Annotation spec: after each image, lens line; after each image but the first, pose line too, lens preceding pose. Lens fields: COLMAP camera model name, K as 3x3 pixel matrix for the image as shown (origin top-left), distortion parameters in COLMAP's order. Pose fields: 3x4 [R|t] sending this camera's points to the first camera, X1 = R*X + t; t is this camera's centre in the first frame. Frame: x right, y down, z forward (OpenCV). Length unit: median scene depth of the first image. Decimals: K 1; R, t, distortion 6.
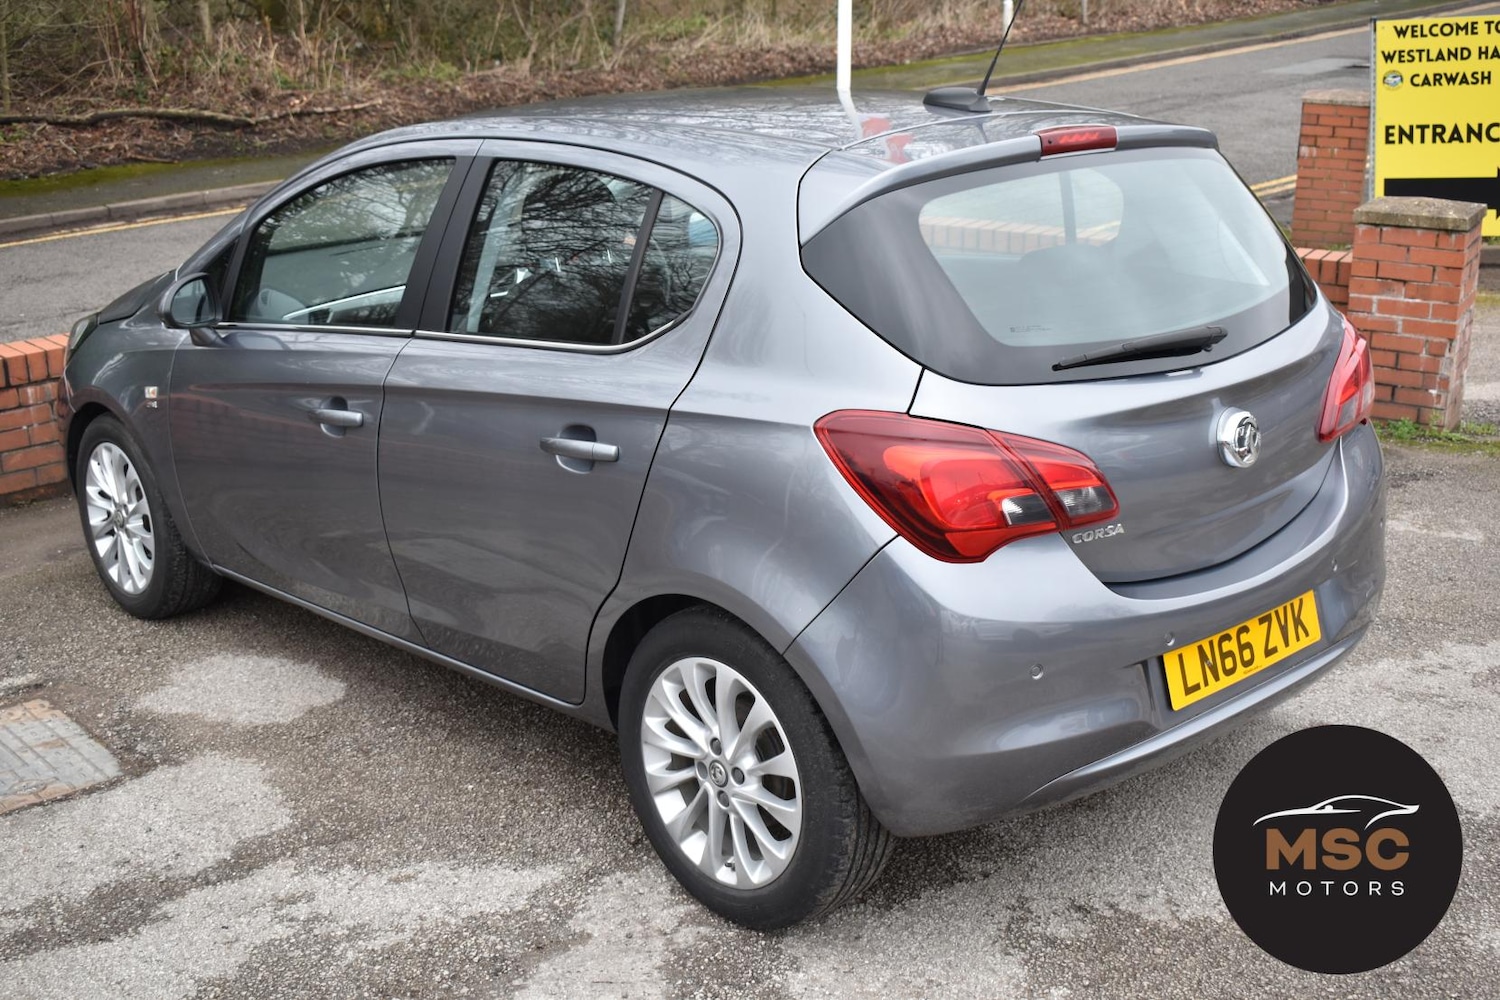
lens RADIAL K [[1814.0, 0, 722.8], [0, 1814.0, 497.6], [0, 0, 1]] dist [-0.047899, 0.000000]
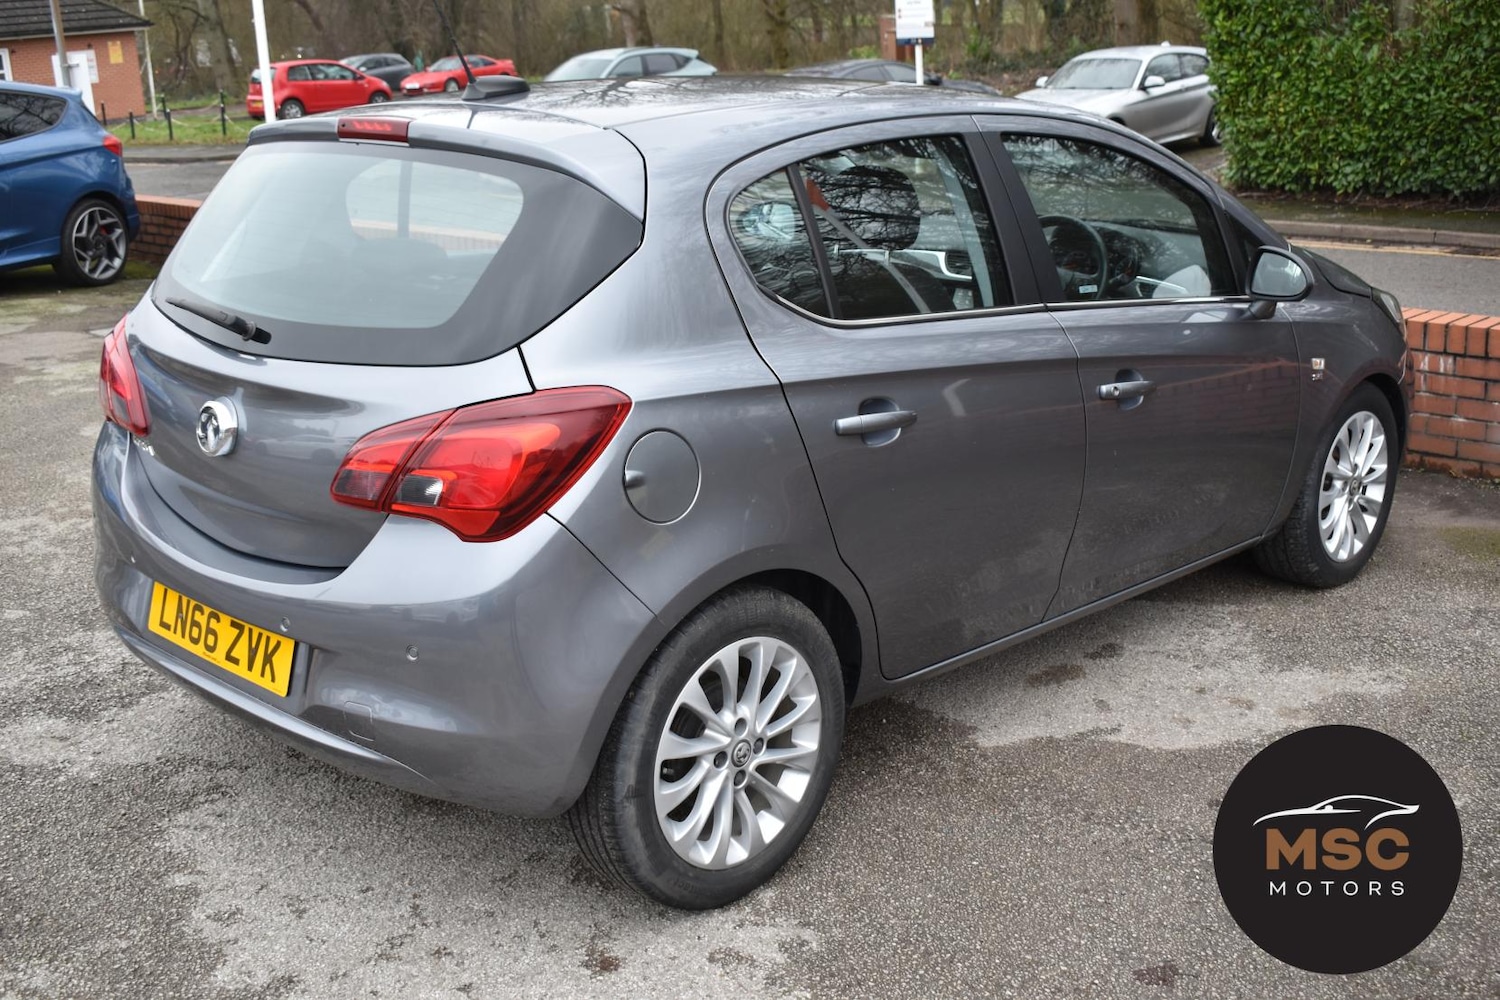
lens RADIAL K [[1705.1, 0, 751.4], [0, 1705.1, 491.5], [0, 0, 1]] dist [-0.056425, 0.000000]
pose [[0.054407, 0.293115, -0.954528, 0.216779], [-0.270390, 0.924553, 0.268498, -0.059617], [0.961212, 0.243487, 0.129557, 0.209029]]
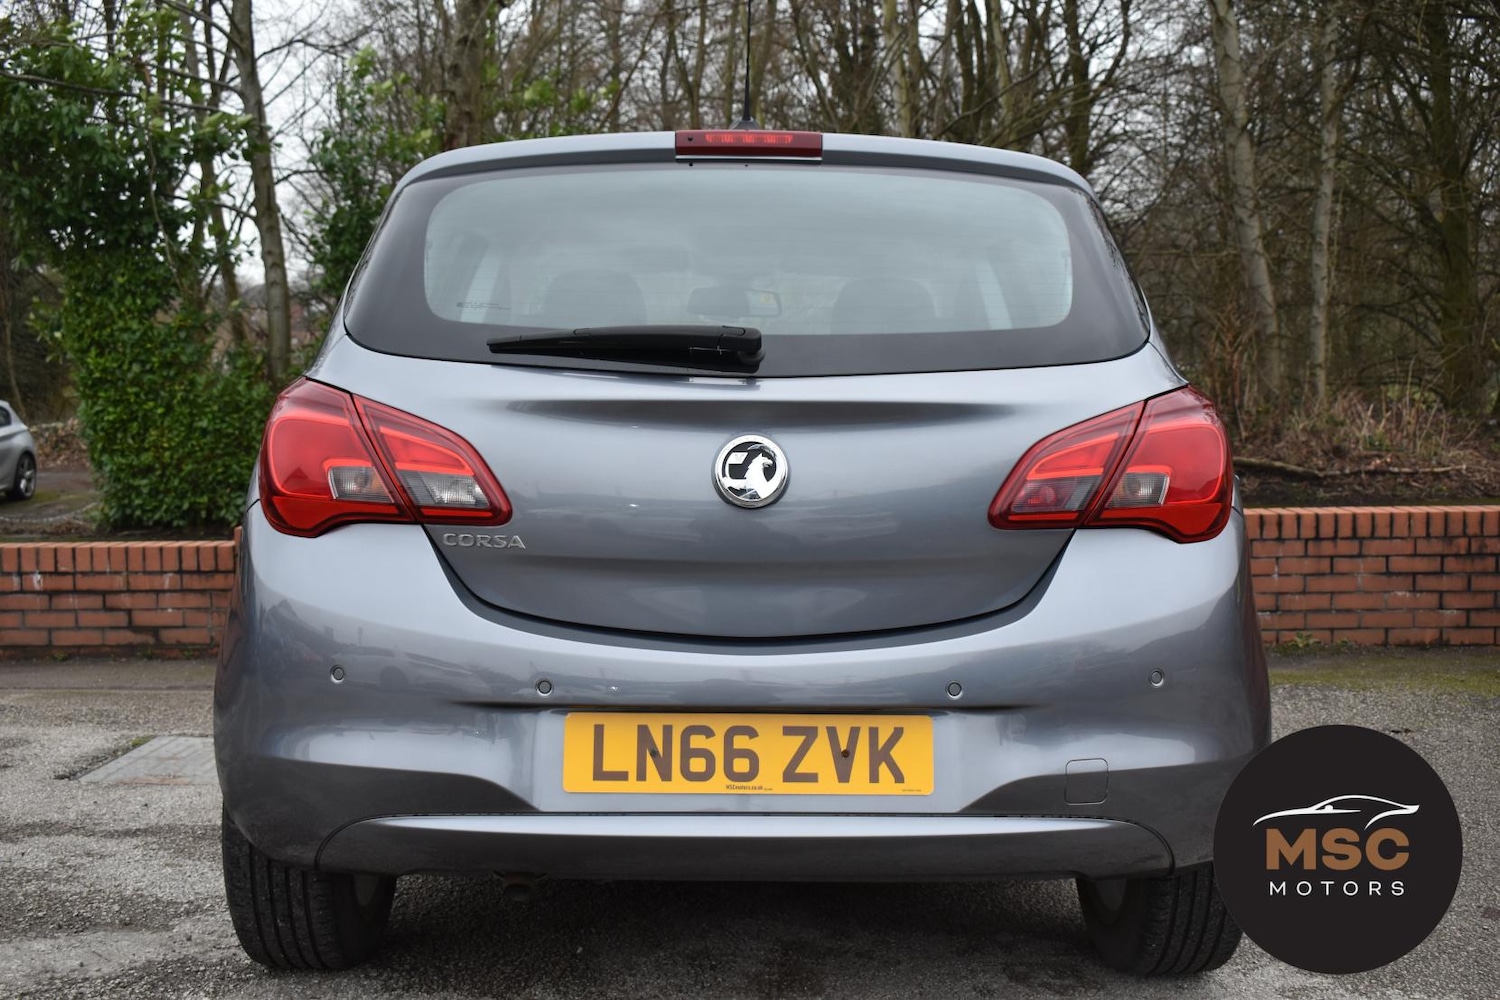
lens RADIAL K [[1705.1, 0, 744.2], [0, 1705.1, 485.5], [0, 0, 1]] dist [-0.056425, 0.000000]
pose [[0.745627, 0.056752, -0.663943, 0.136573], [-0.209916, 0.965642, -0.153202, 0.015080], [0.632437, 0.253604, 0.731921, 0.083749]]
